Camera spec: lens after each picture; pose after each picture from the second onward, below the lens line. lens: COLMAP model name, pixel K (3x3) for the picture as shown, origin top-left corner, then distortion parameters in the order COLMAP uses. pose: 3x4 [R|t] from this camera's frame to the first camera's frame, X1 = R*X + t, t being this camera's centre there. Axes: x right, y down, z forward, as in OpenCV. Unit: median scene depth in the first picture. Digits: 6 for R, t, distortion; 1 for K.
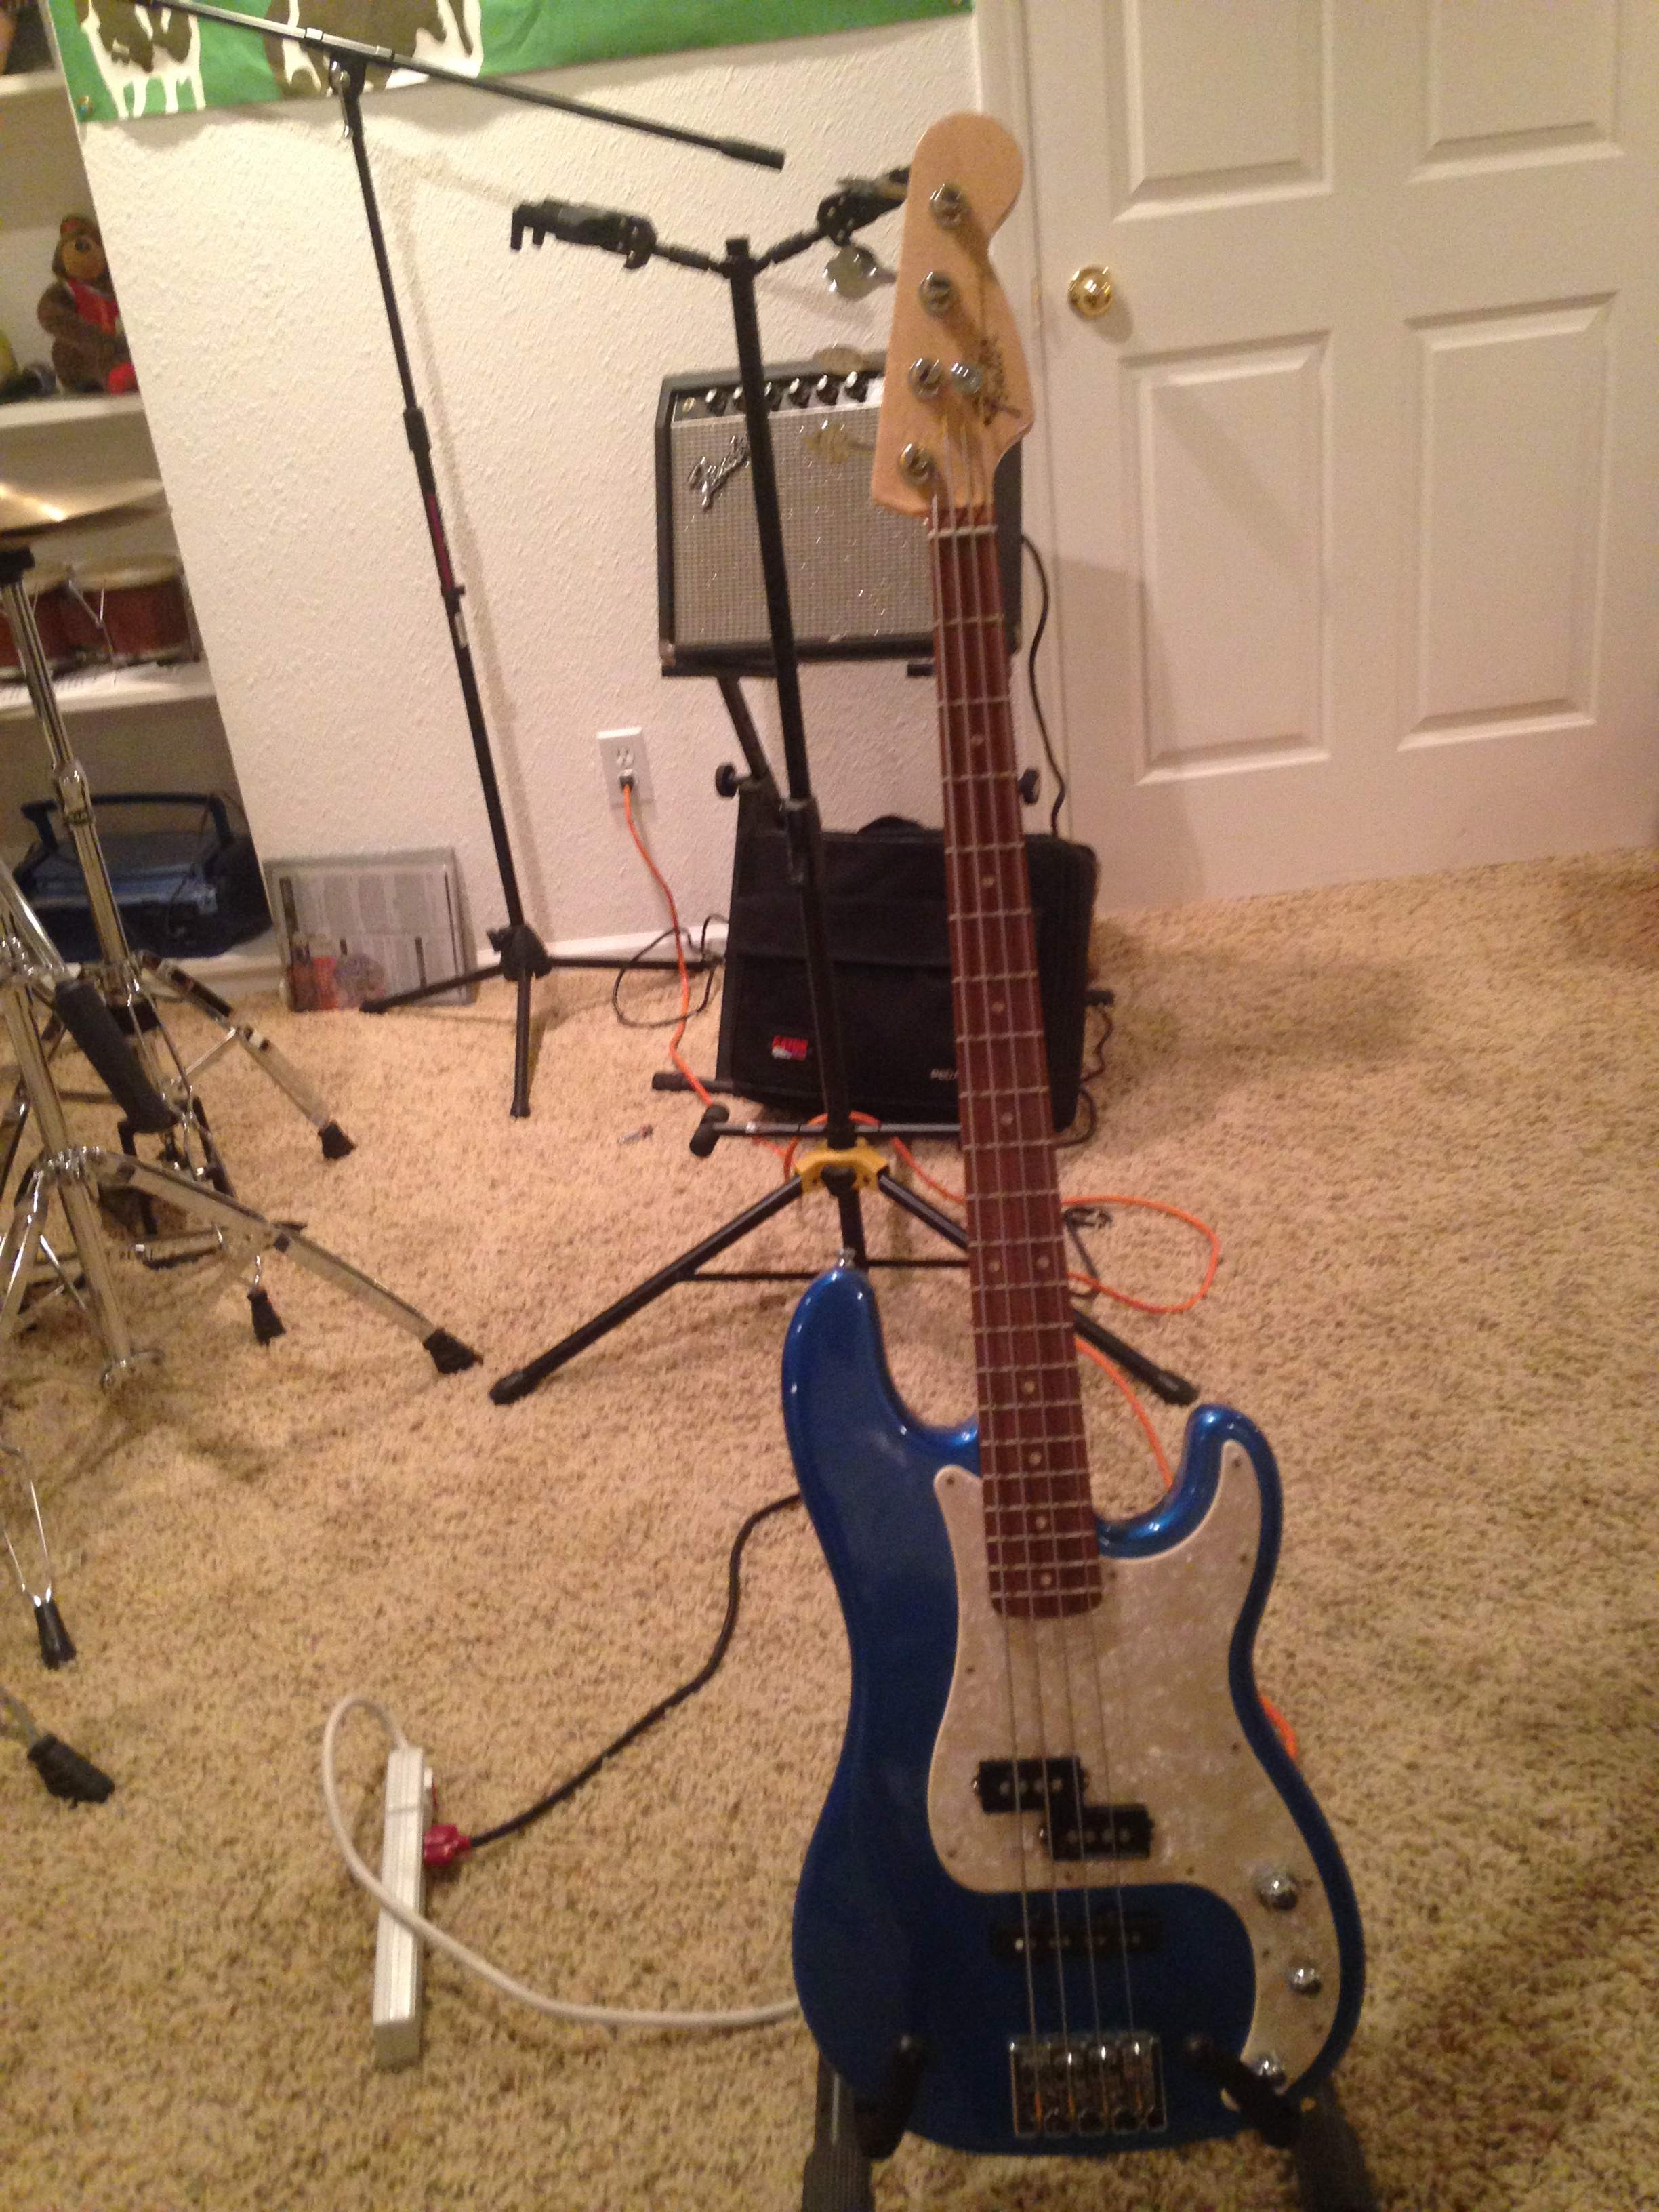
lens RADIAL K [[2065.8, 0, 783.4], [0, 2065.8, 1081.9], [0, 0, 1]] dist [0.144482, -0.188536]
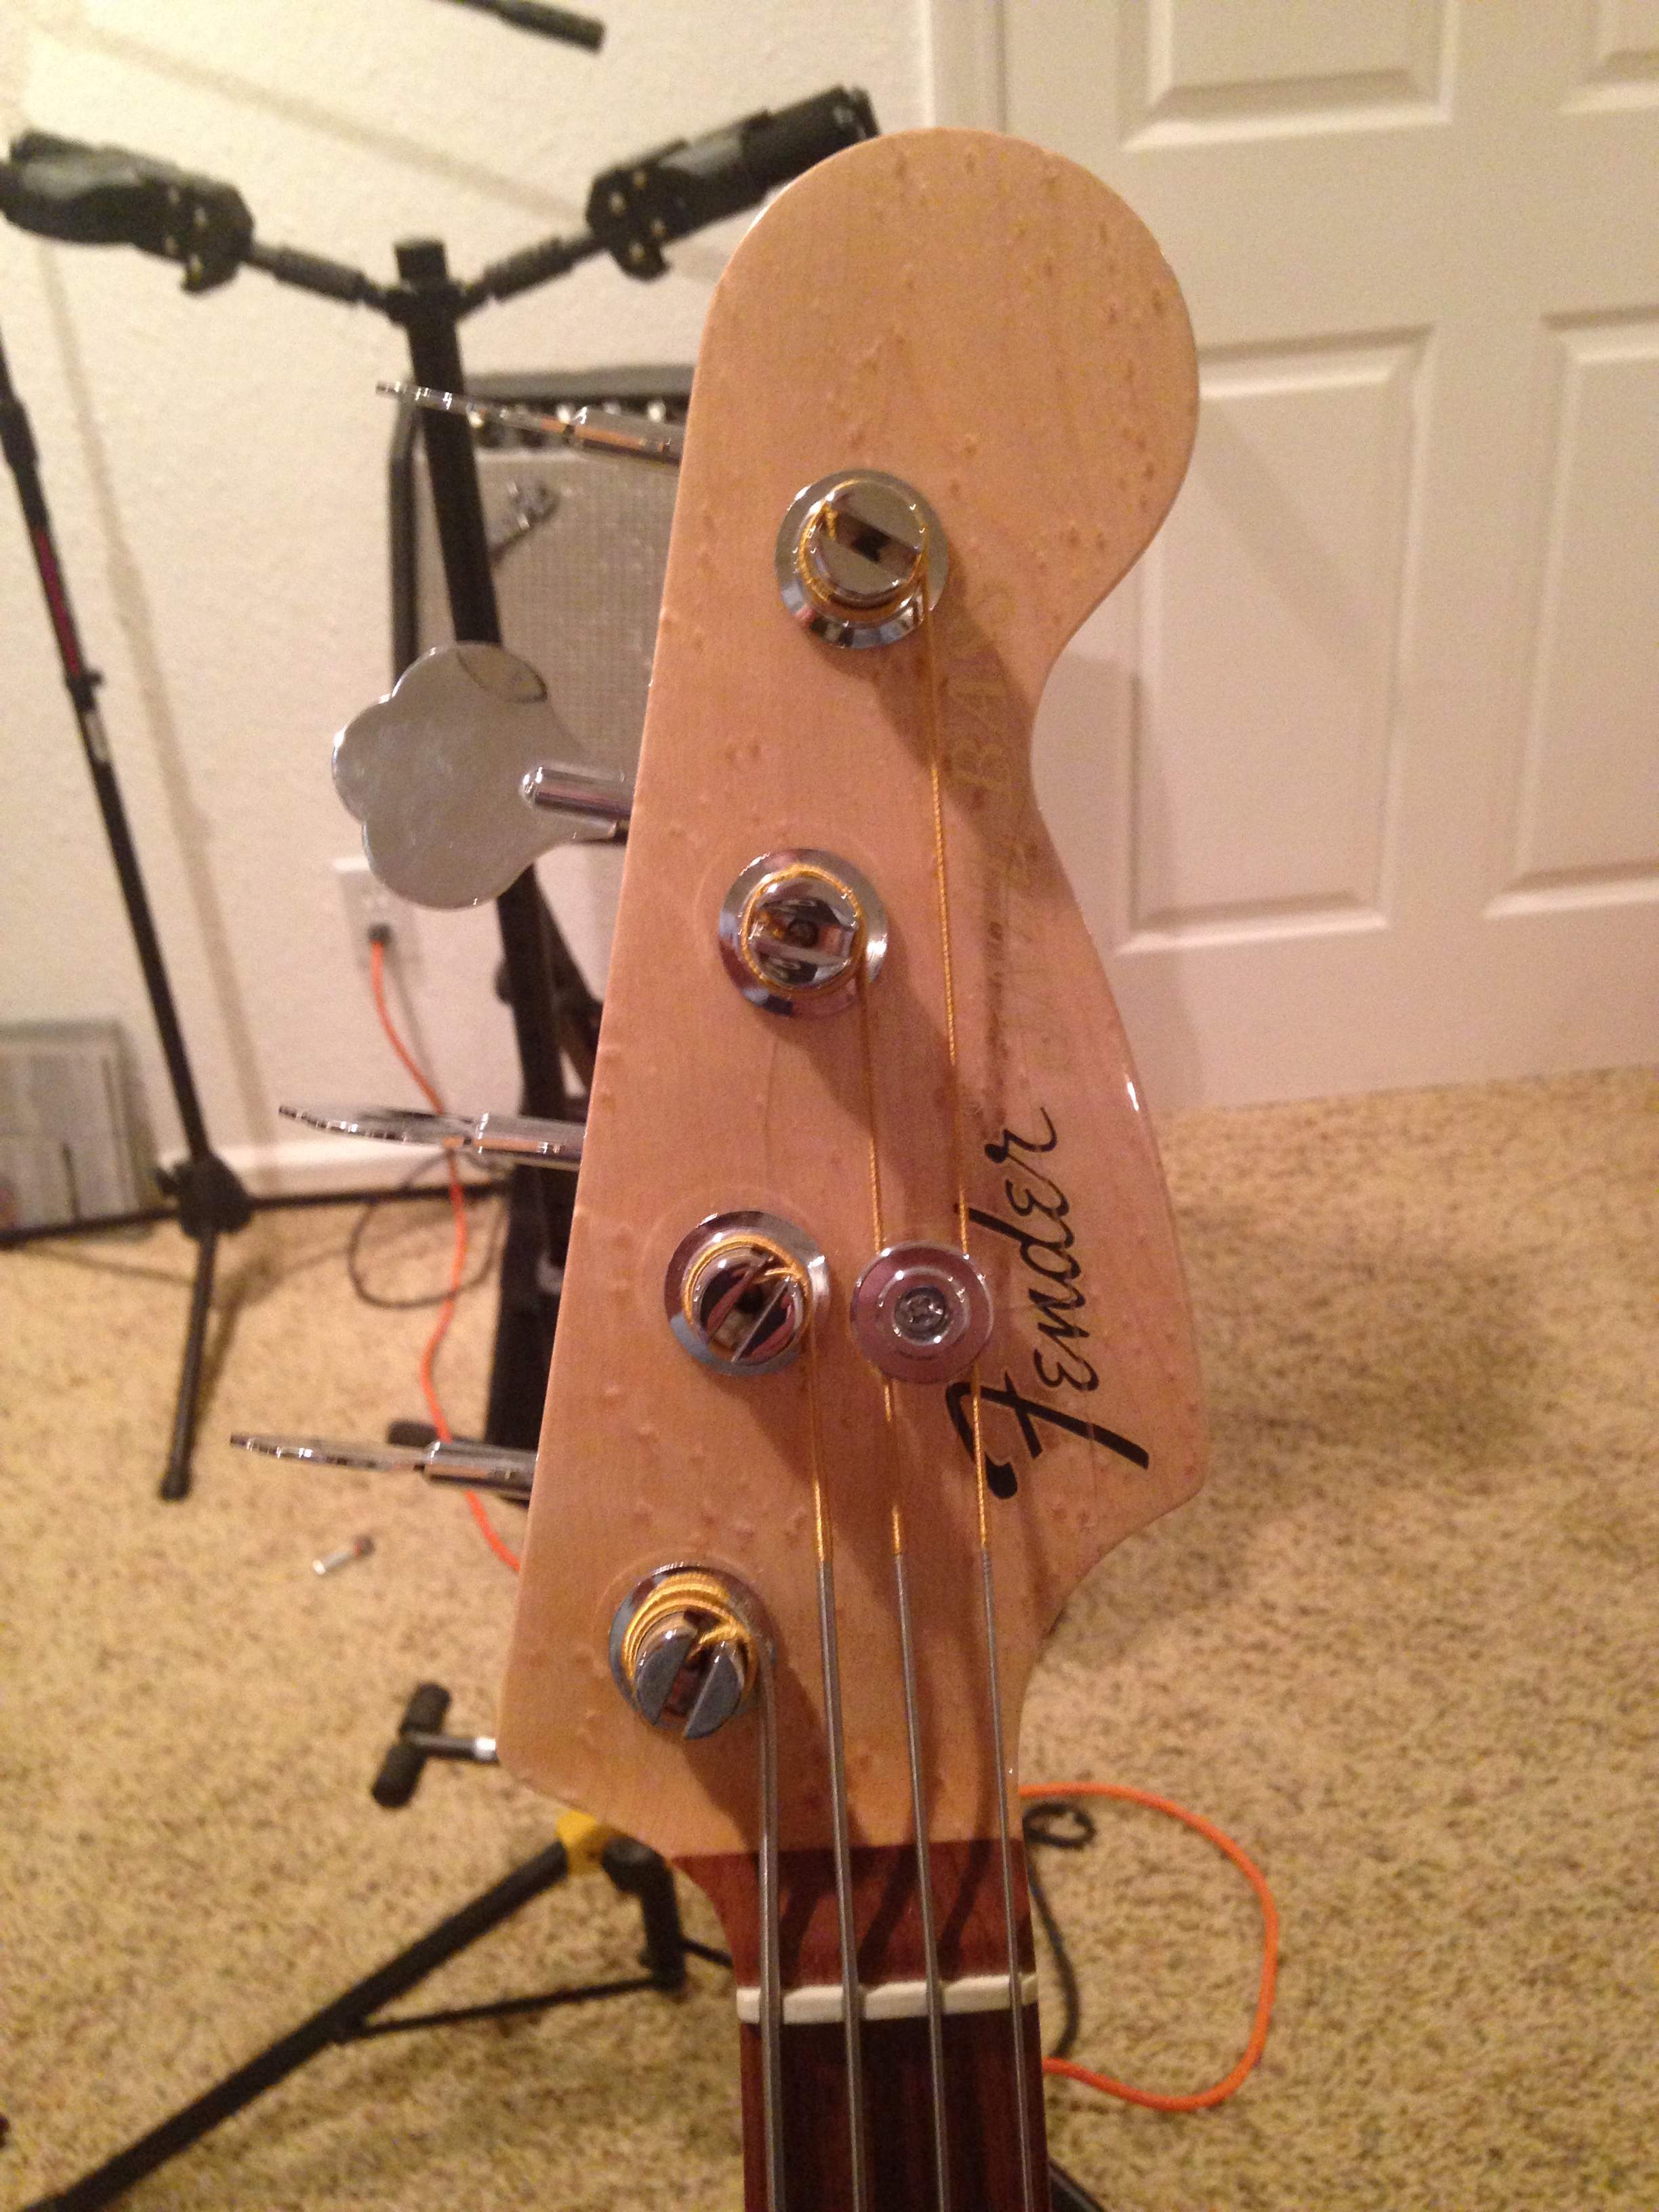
lens RADIAL K [[2113.4, 0, 804.9], [0, 2113.4, 1052.8], [0, 0, 1]] dist [0.174607, -0.266462]
pose [[0.997907, 0.024273, 0.059944, 0.041965], [-0.027105, 0.998532, 0.046886, -0.259733], [-0.058718, -0.048413, 0.997100, 0.534670]]
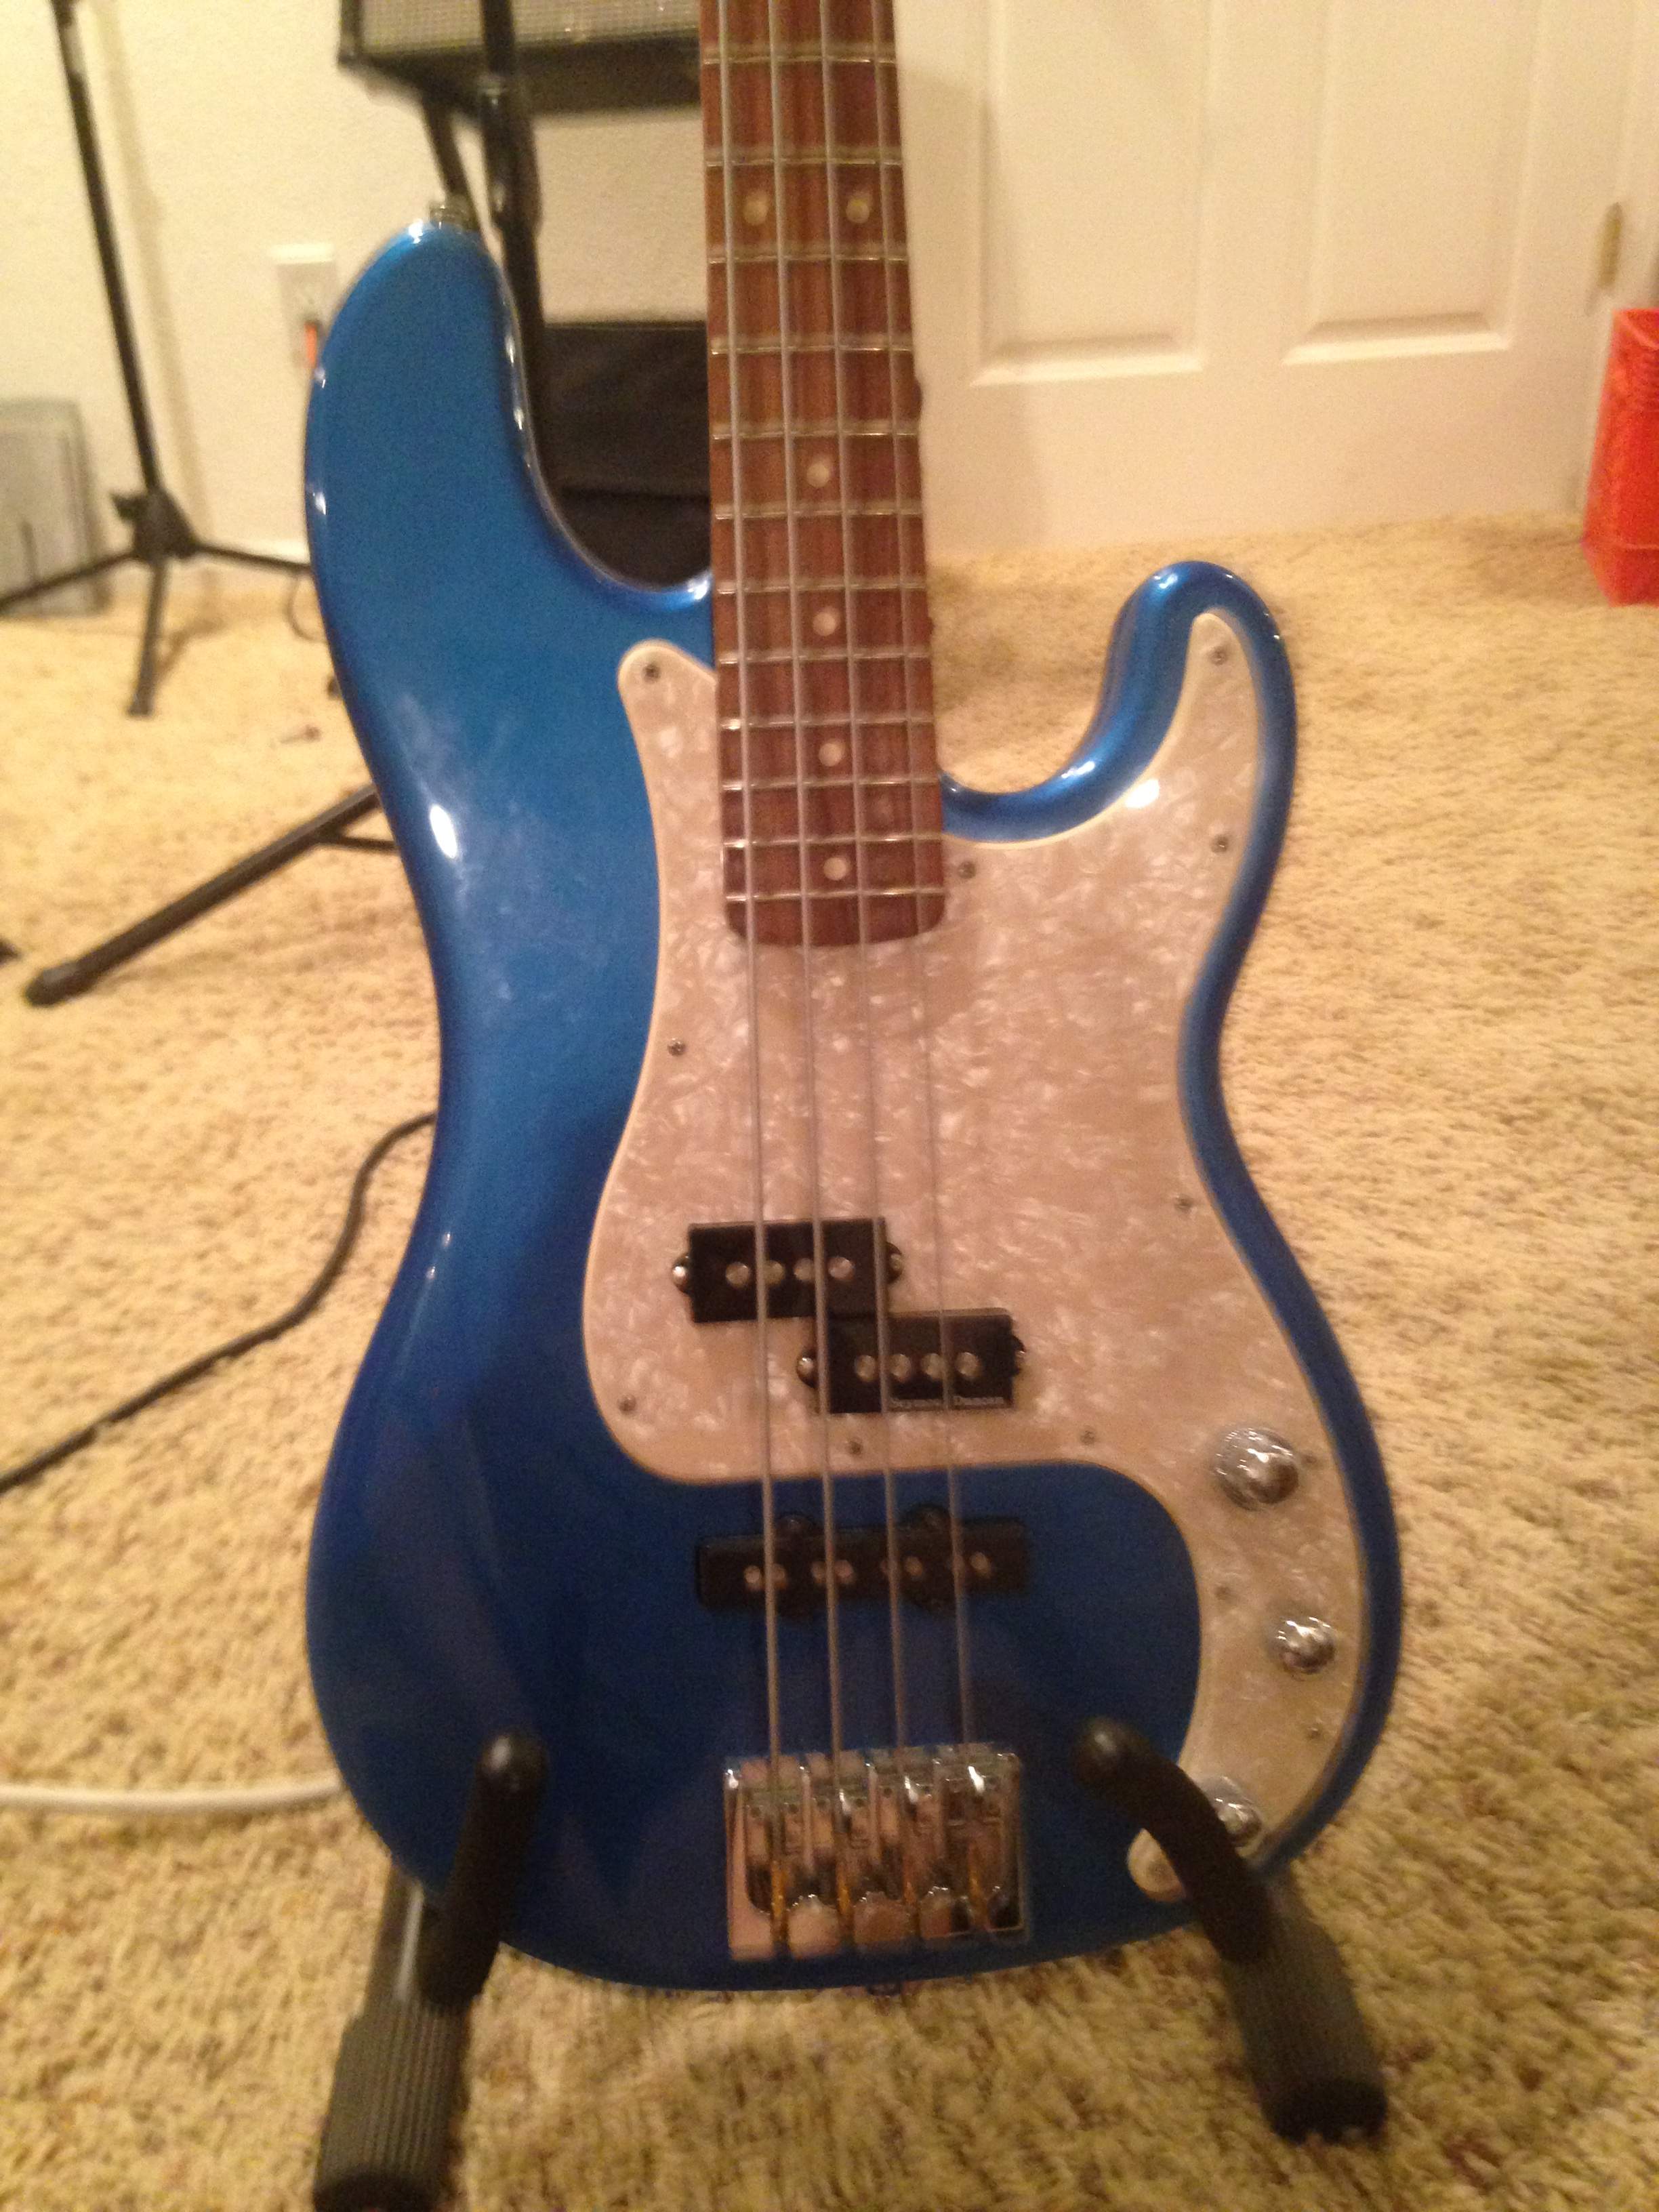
lens RADIAL K [[2081.7, 0, 836.1], [0, 2081.7, 1099.6], [0, 0, 1]] dist [0.169174, -0.253123]
pose [[0.991207, 0.032148, 0.128357, 0.044033], [-0.037084, 0.998654, 0.036249, 0.191576], [-0.127019, -0.040691, 0.991065, 0.350146]]
